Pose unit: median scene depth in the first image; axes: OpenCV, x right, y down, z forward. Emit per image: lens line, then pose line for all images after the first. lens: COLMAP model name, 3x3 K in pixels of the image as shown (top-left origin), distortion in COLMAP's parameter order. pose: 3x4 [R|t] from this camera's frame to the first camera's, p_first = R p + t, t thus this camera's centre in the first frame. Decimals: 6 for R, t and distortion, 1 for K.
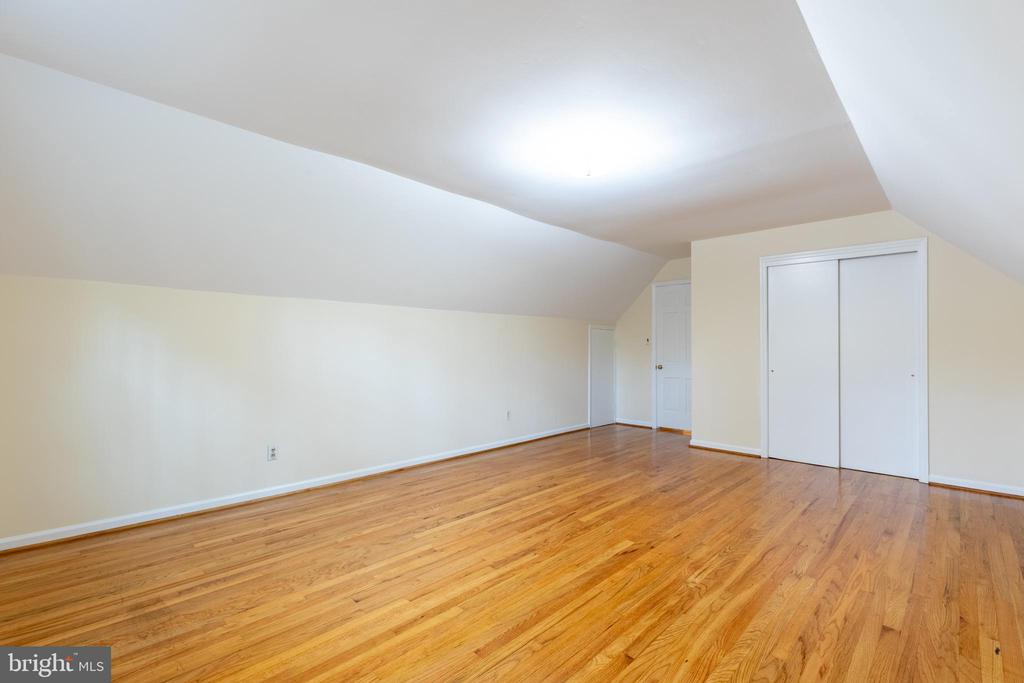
lens RADIAL K [[457.1, 0, 511.8], [0, 457.1, 343.4], [0, 0, 1]] dist [0.000833, -0.001358]
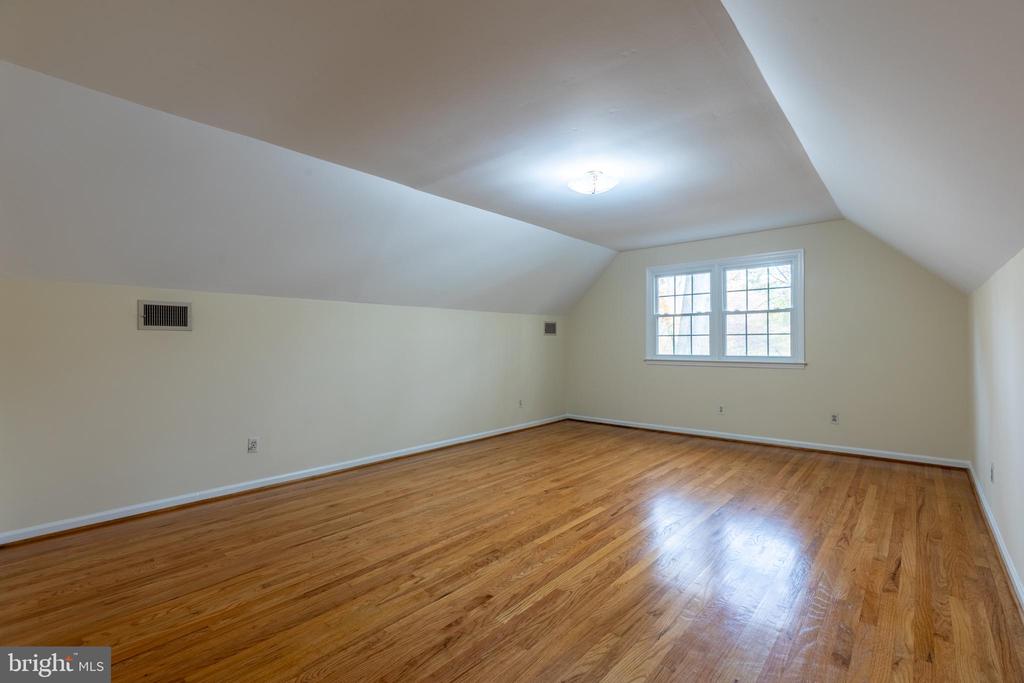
lens RADIAL K [[457.1, 0, 509.3], [0, 457.1, 344.4], [0, 0, 1]] dist [0.000833, -0.001358]
pose [[-0.999038, 0.003822, -0.043682, 0.385429], [0.004313, 0.999929, -0.011146, 0.023790], [0.043636, -0.011323, -0.998983, 1.918817]]
